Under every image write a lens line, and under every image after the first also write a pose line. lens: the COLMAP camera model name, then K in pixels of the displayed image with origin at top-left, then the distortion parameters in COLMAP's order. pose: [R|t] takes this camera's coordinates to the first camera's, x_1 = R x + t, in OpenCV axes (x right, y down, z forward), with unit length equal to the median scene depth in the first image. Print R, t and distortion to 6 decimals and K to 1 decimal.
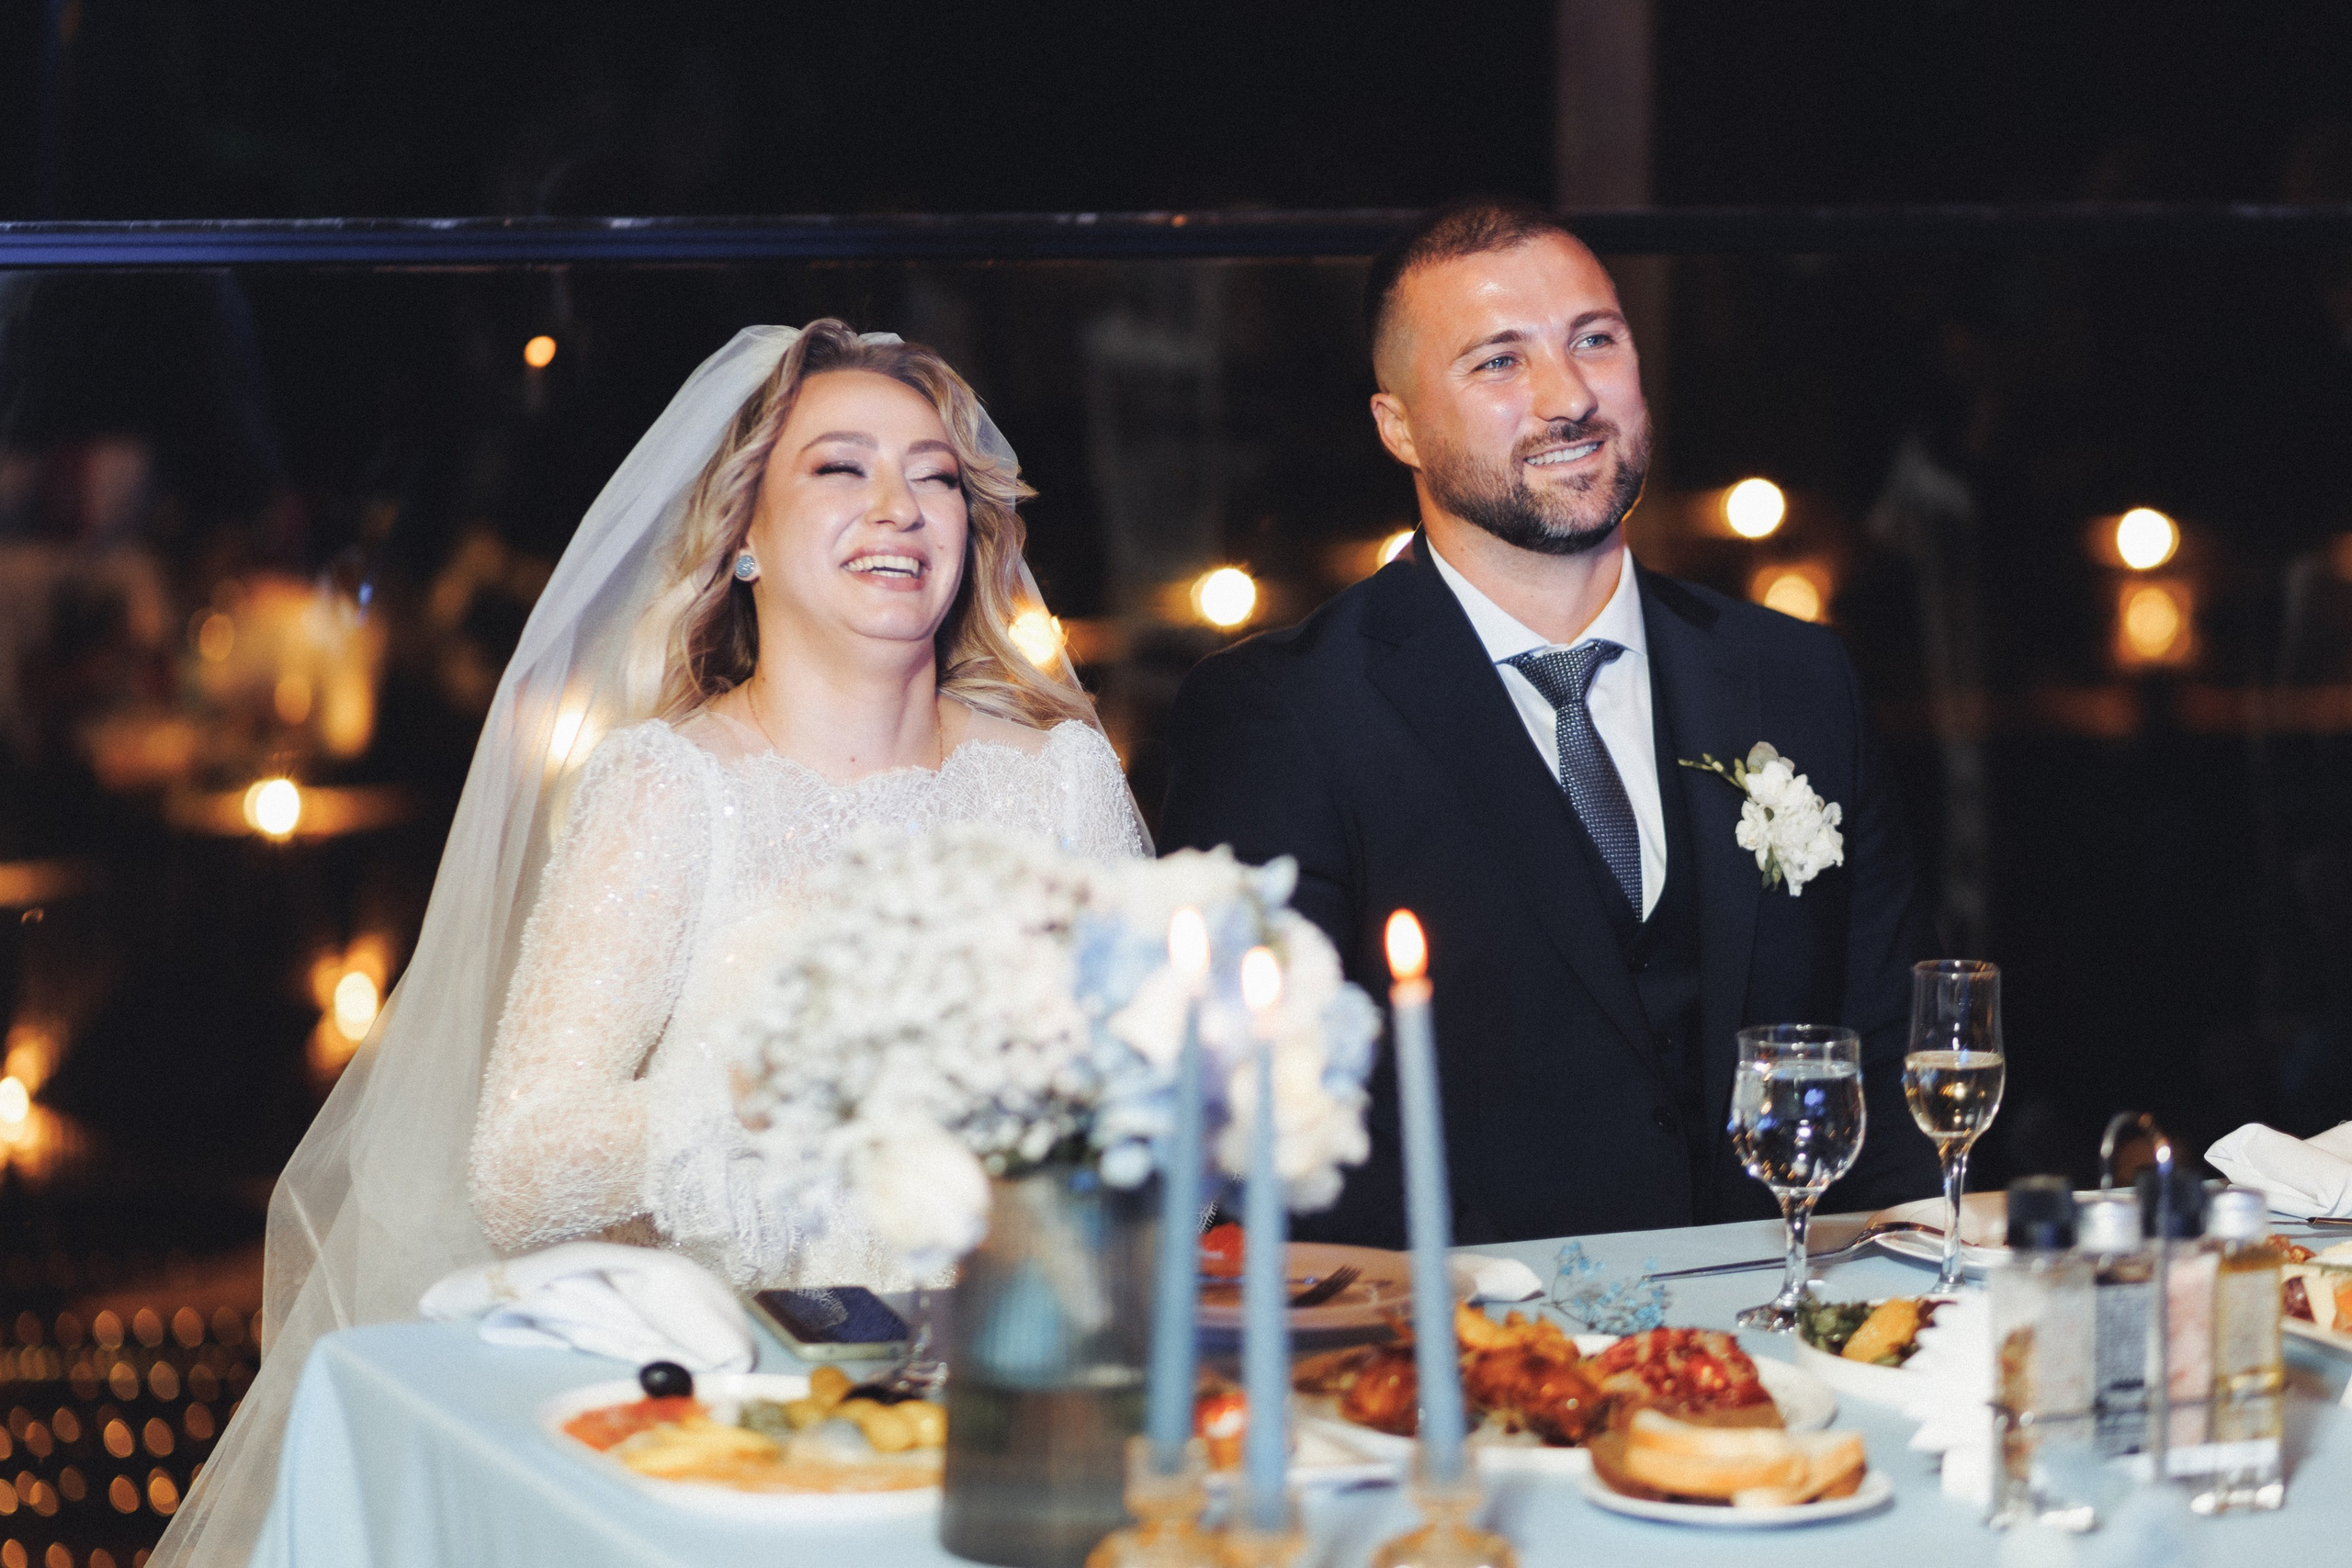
lens RADIAL K [[5546.4, 0, 1176.0], [0, 5546.4, 784.0], [0, 0, 1]] dist [0.027948, -0.204455]
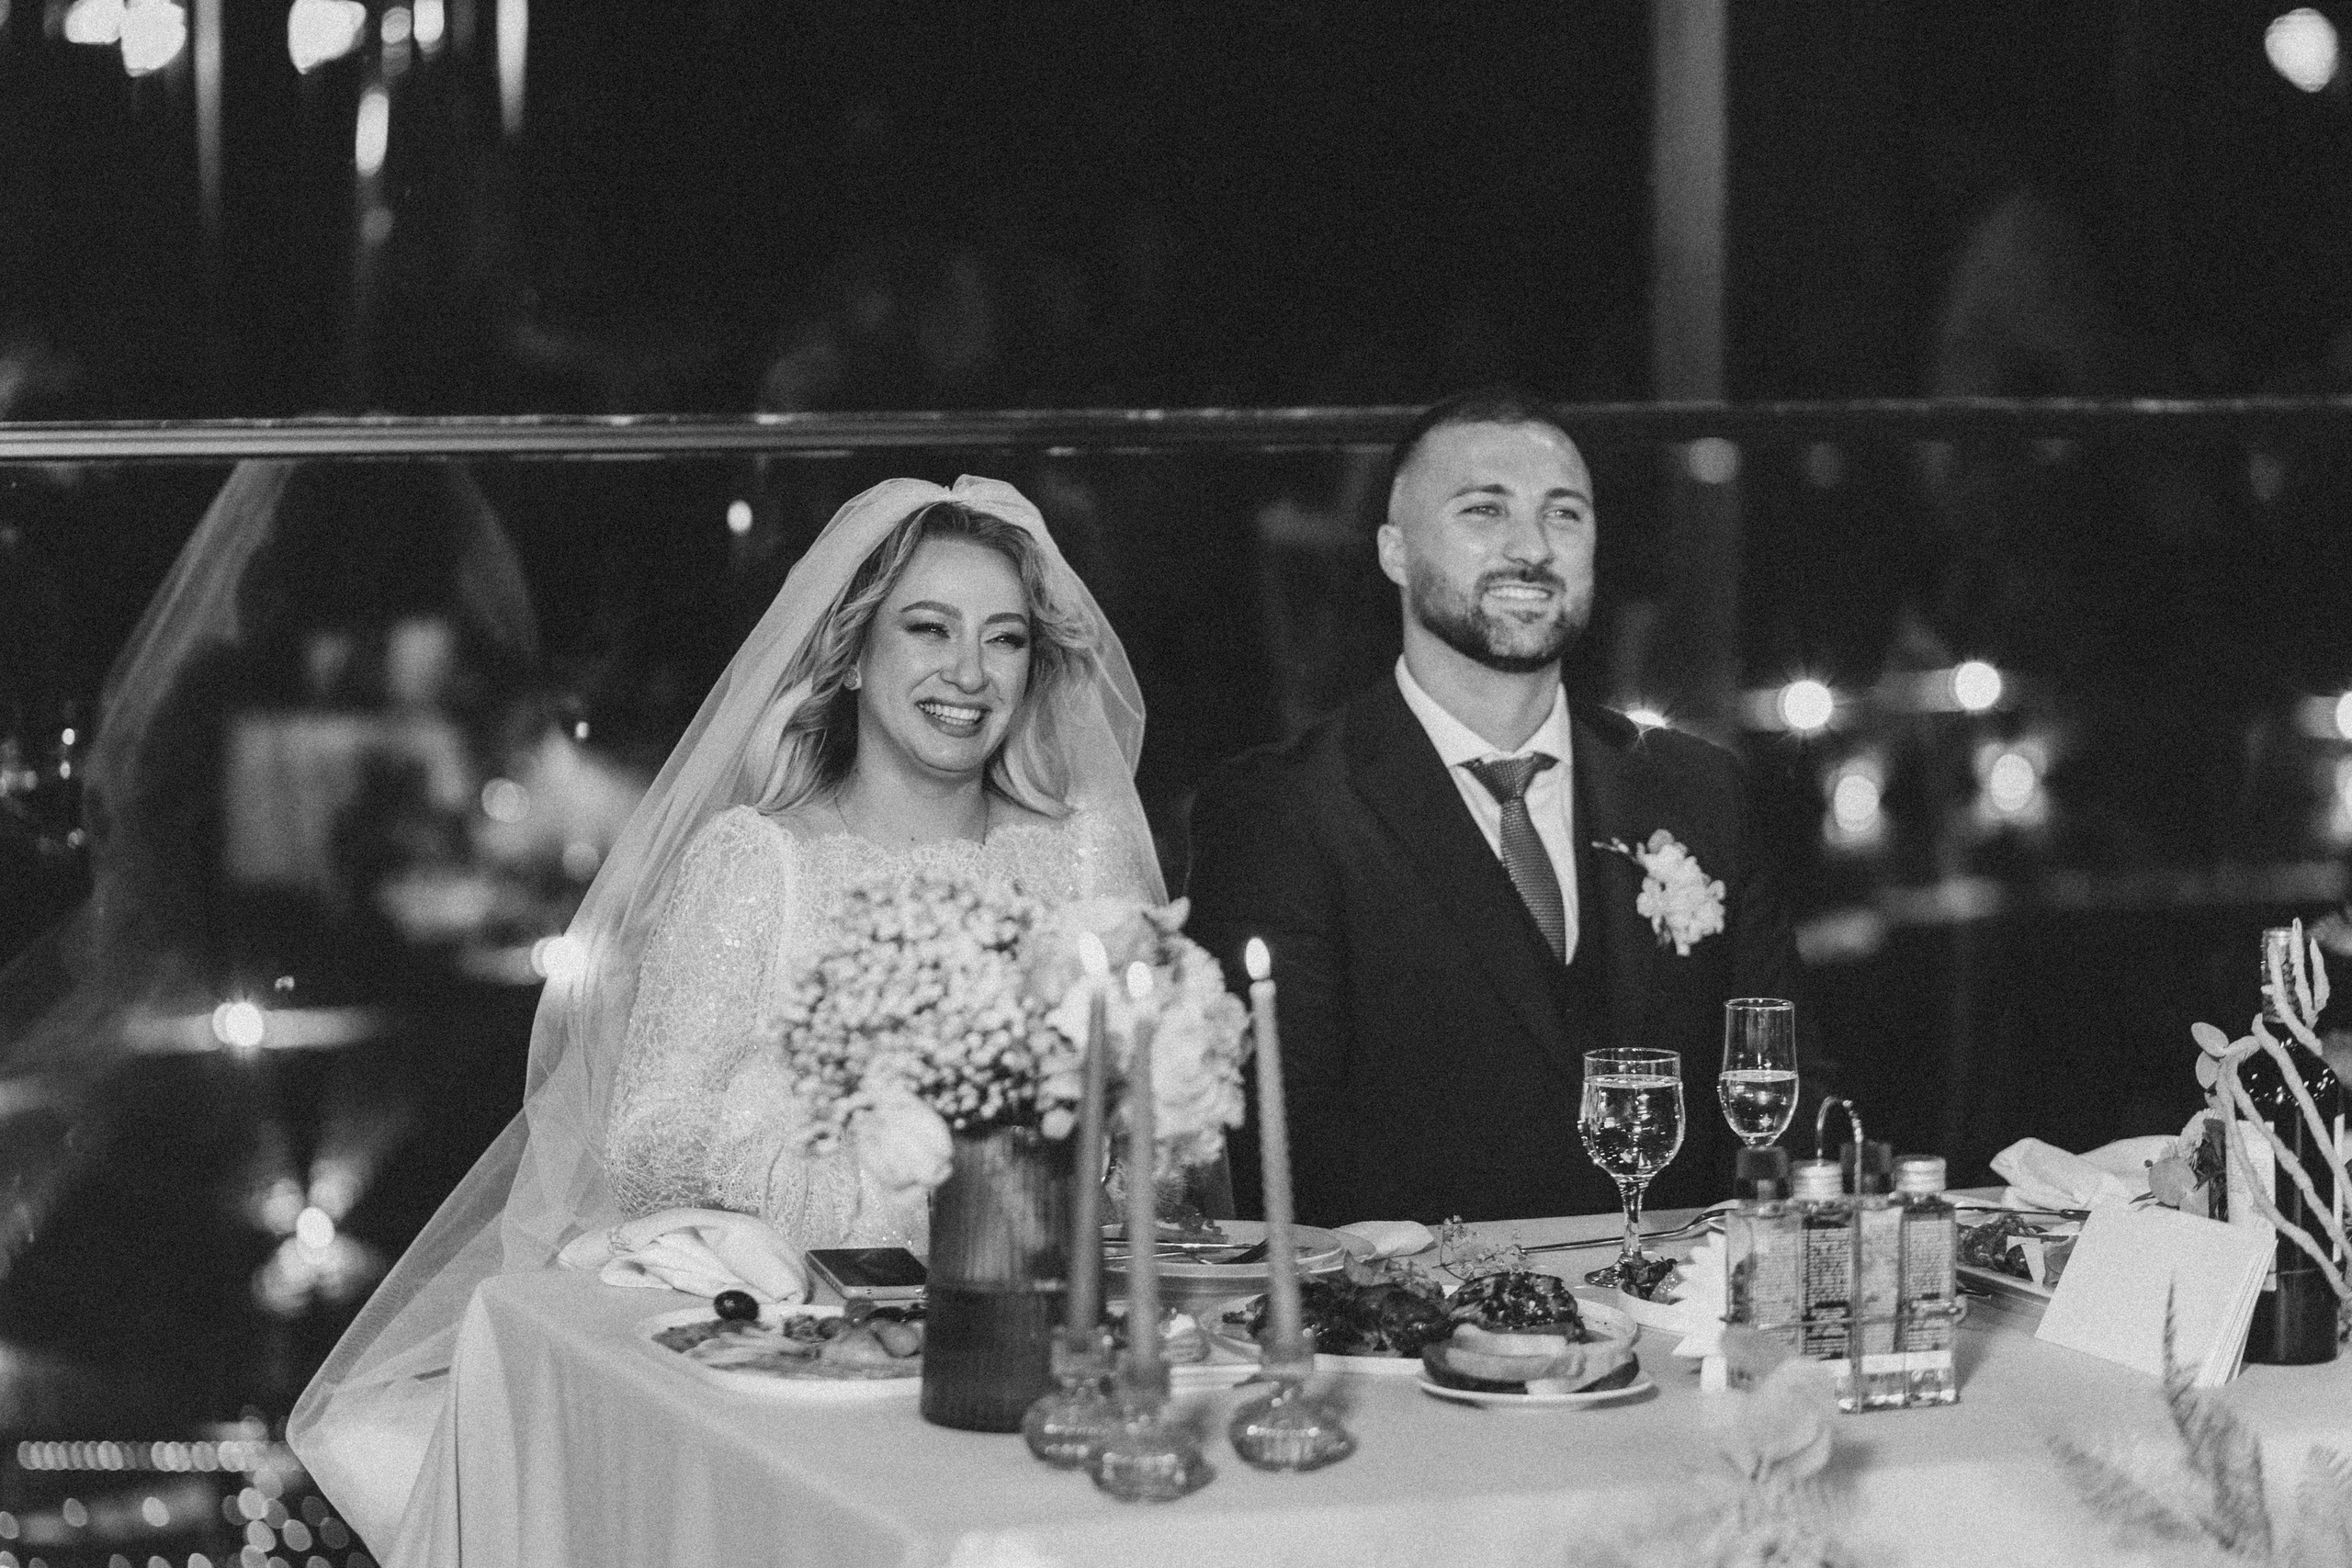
lens RADIAL K [[5546.4, 0, 1176.0], [0, 5546.4, 784.0], [0, 0, 1]] dist [0.027948, -0.204455]
pose [[0.998309, 0.001925, -0.058106, 0.086442], [-0.003875, 0.999432, -0.033475, 0.027839], [0.058009, 0.033644, 0.997749, -0.297715]]
